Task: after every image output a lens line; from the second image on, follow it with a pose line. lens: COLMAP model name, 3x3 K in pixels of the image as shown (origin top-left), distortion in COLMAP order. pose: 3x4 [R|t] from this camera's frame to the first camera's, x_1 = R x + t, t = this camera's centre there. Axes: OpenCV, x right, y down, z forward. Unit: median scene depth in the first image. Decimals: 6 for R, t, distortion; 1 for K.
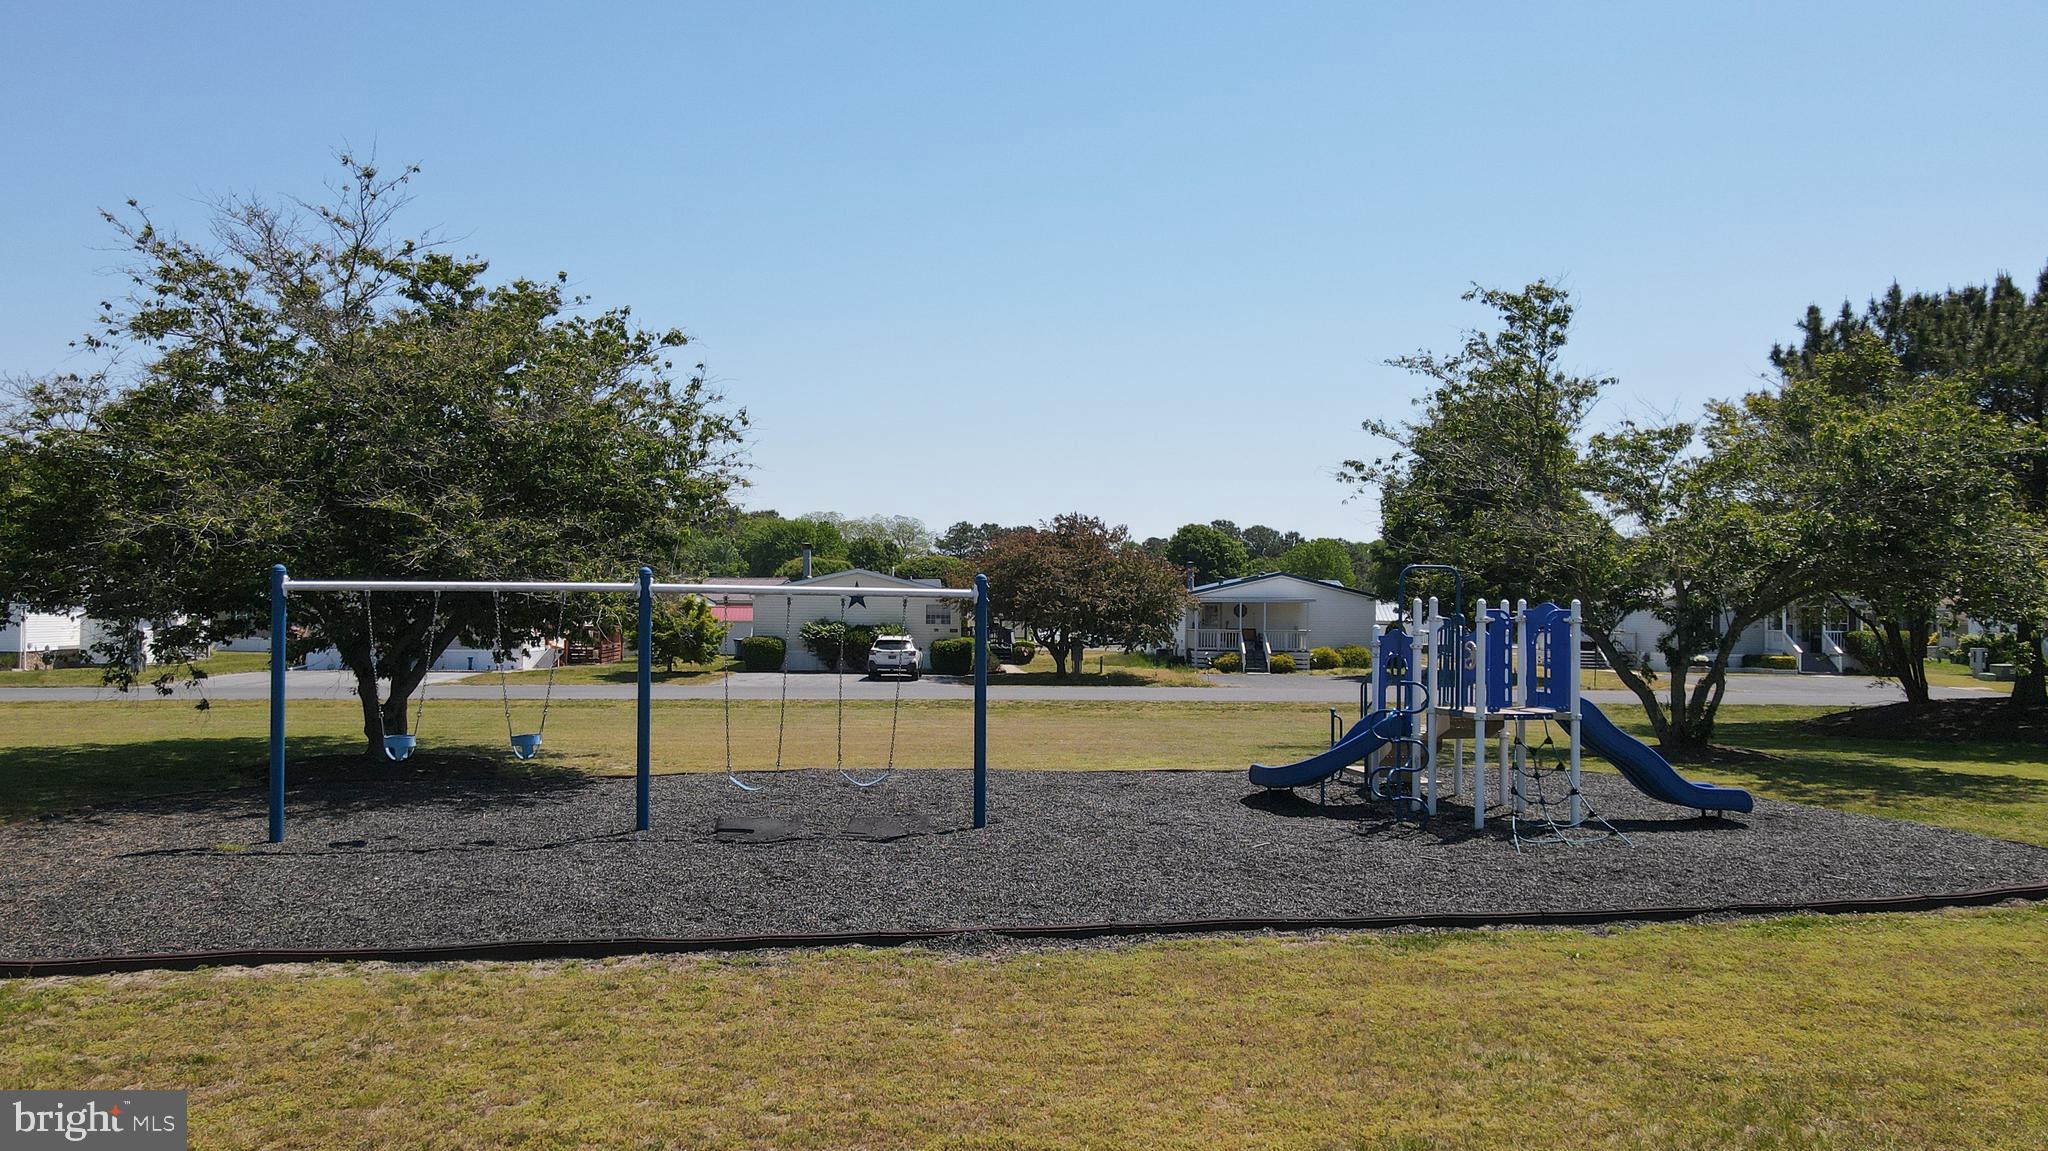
lens RADIAL K [[1443.1, 0, 1024.0], [0, 1443.1, 575.5], [0, 0, 1]] dist [0.059324, -0.001377]
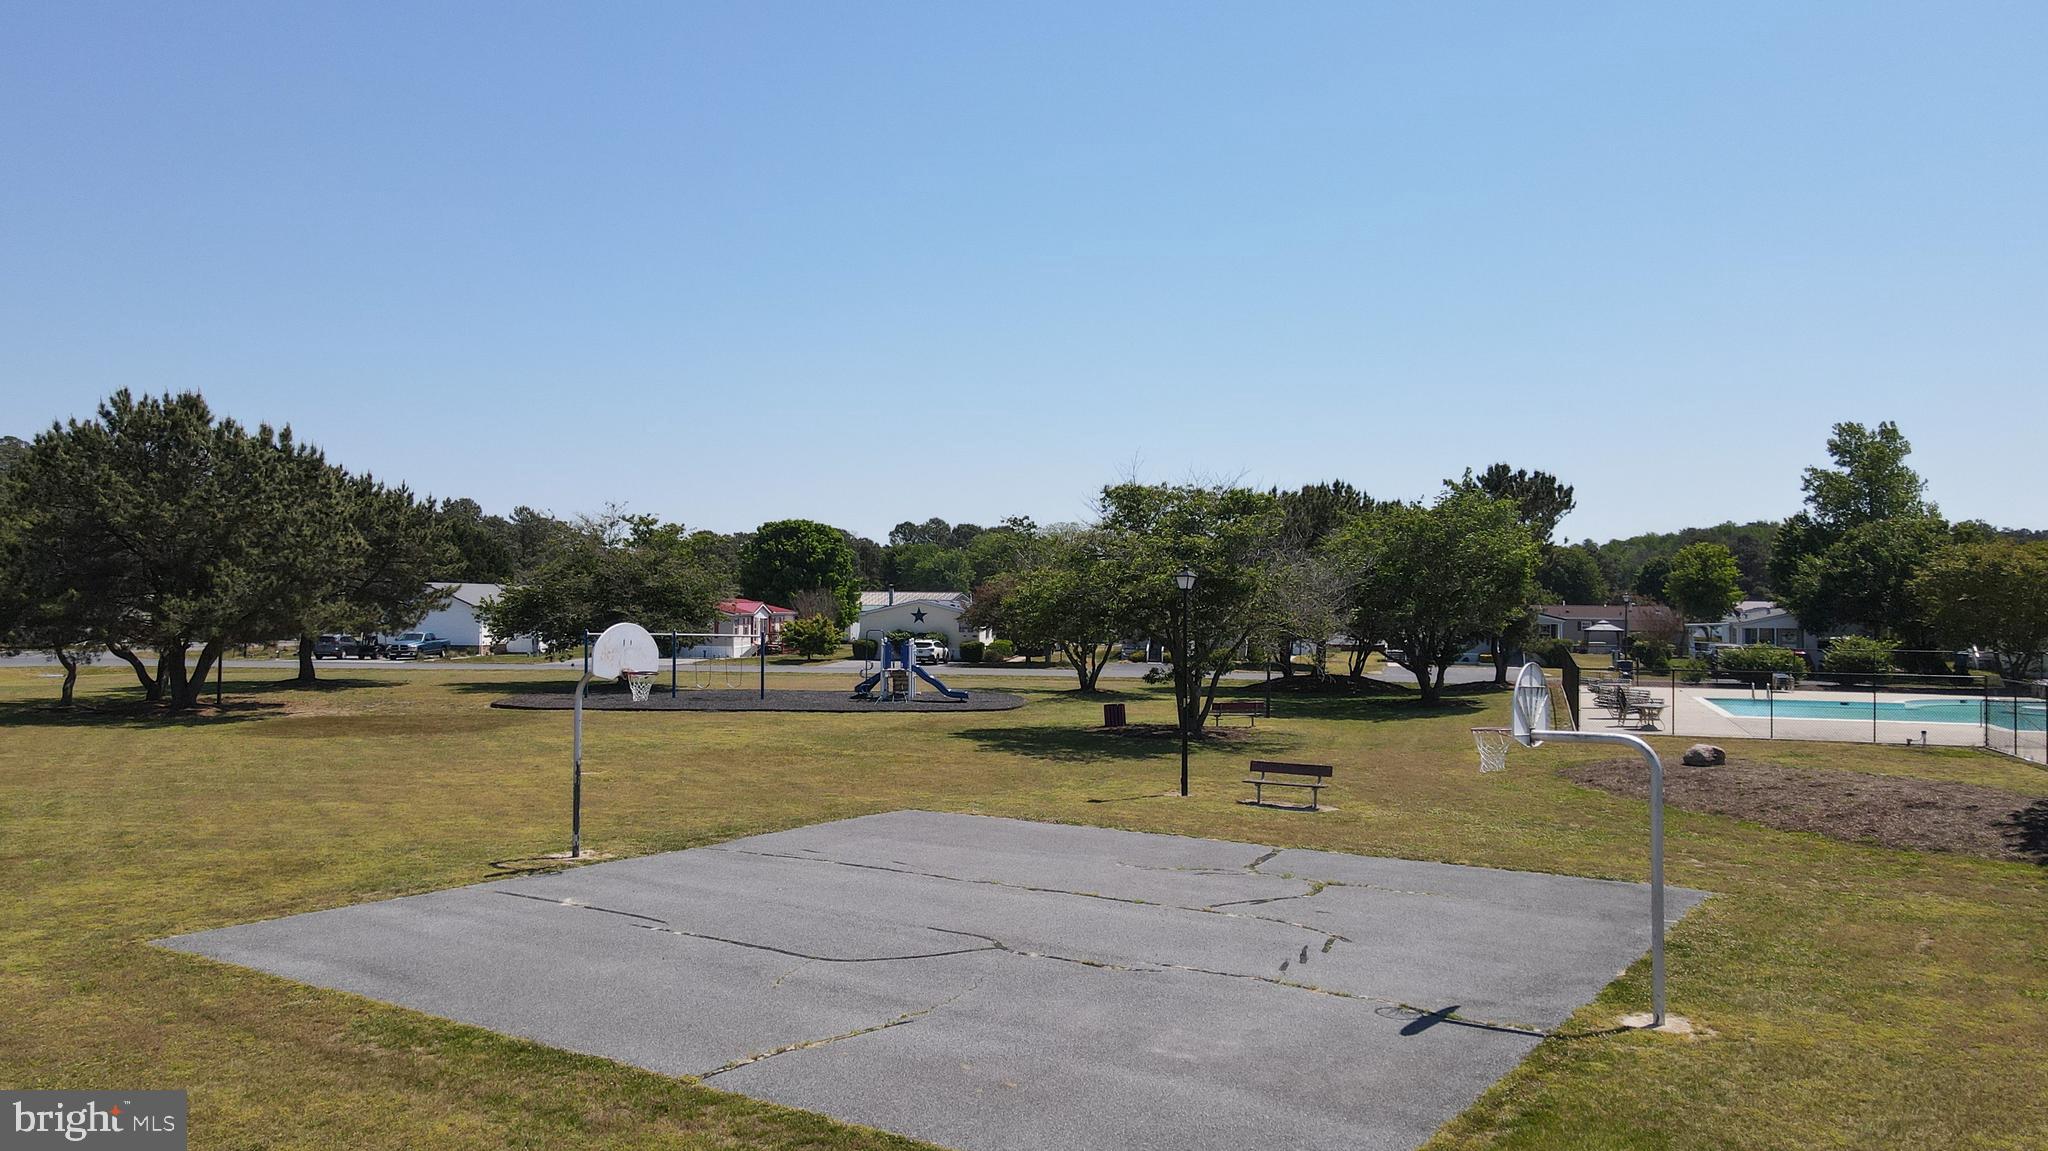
lens RADIAL K [[1443.1, 0, 1024.0], [0, 1443.1, 575.5], [0, 0, 1]] dist [0.059324, -0.001377]
pose [[0.978453, -0.004371, -0.206422, 0.656921], [0.005899, 0.999960, 0.006787, -0.080883], [0.206384, -0.007859, 0.978439, -1.167806]]
